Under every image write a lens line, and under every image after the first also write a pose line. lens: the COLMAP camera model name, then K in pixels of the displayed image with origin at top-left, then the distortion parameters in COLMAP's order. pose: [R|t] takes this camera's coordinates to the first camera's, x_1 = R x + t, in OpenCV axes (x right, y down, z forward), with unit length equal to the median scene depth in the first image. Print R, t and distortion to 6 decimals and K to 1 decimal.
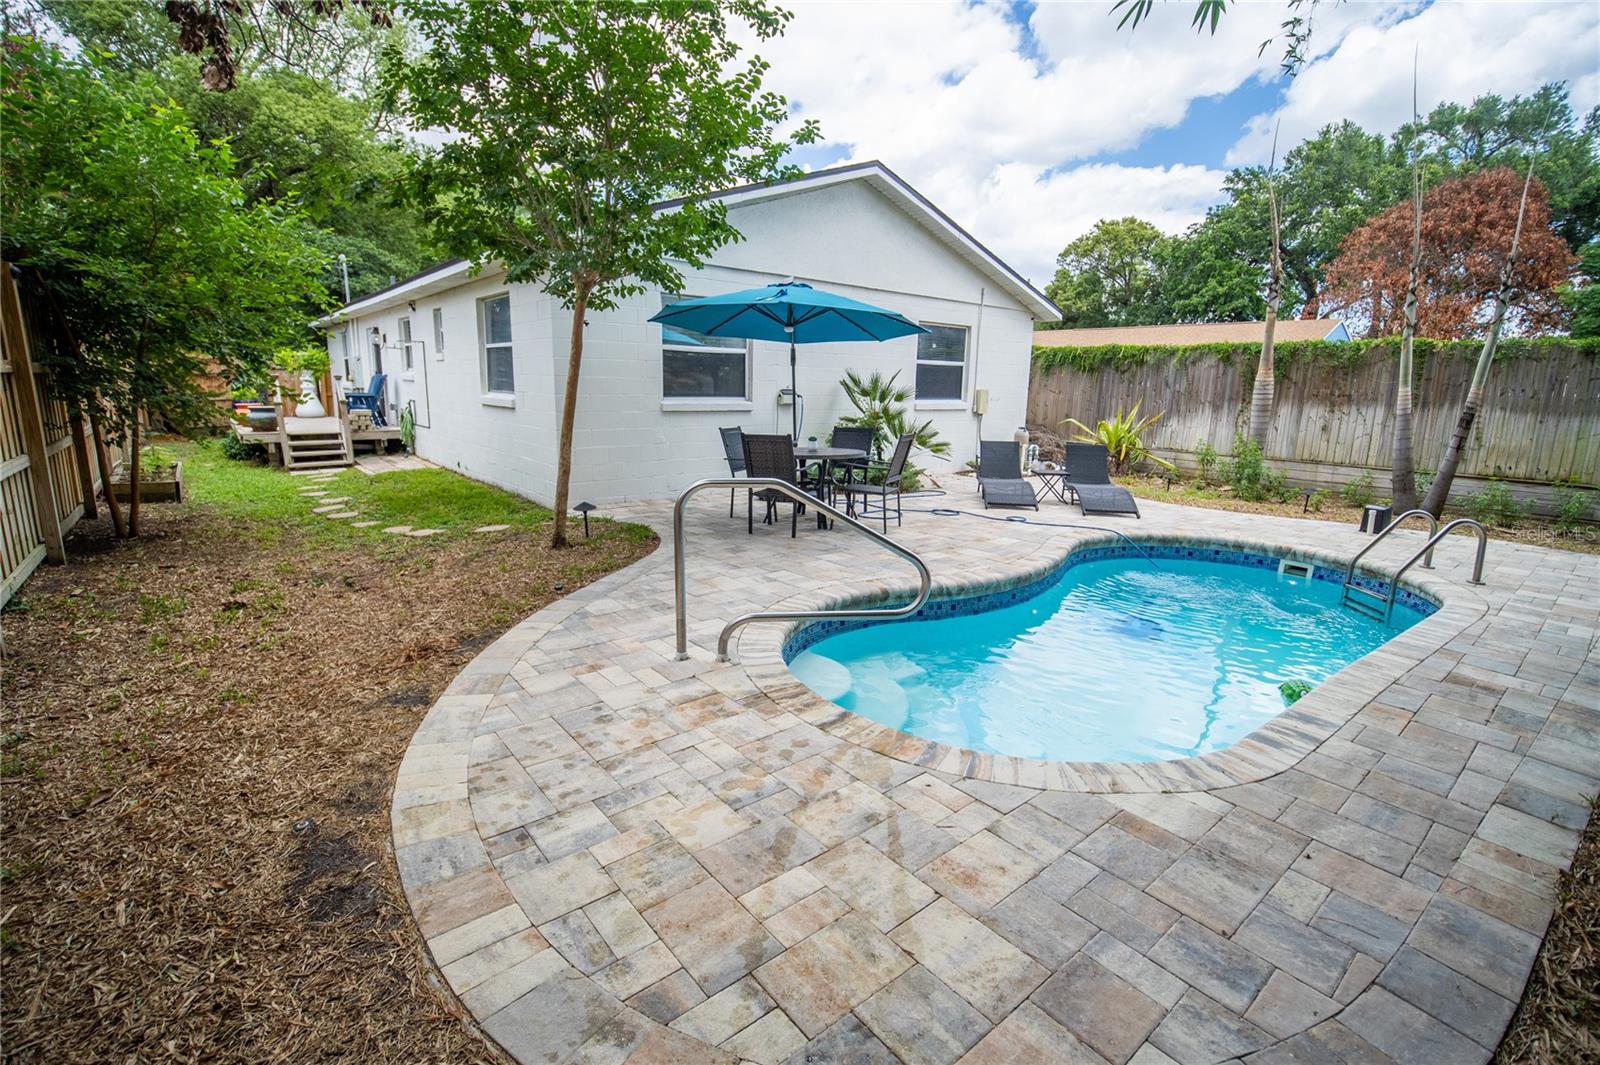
lens RADIAL K [[713.6, 0, 802.7], [0, 713.6, 529.9], [0, 0, 1]] dist [-0.017168, -0.001720]
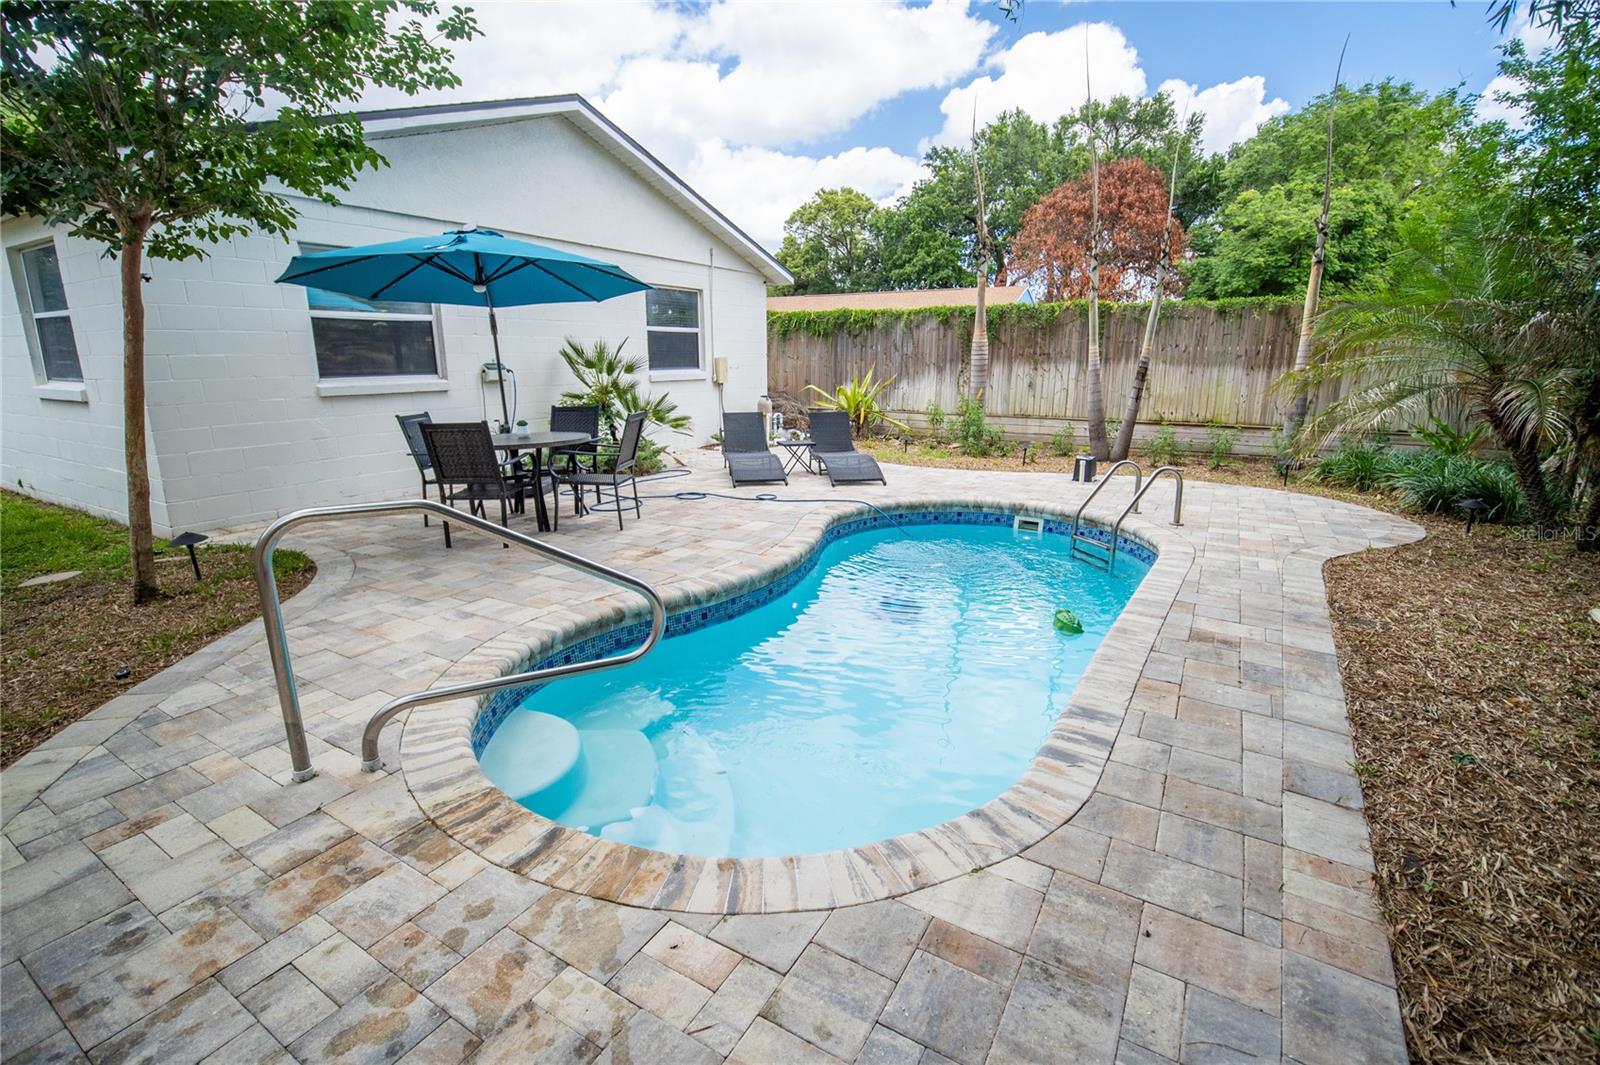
lens RADIAL K [[713.6, 0, 793.4], [0, 713.6, 531.4], [0, 0, 1]] dist [-0.017168, -0.001720]
pose [[0.943754, -0.100421, 0.315030, 0.042211], [0.086472, 0.994565, 0.057984, -0.025977], [-0.319141, -0.027481, 0.947309, 0.126030]]
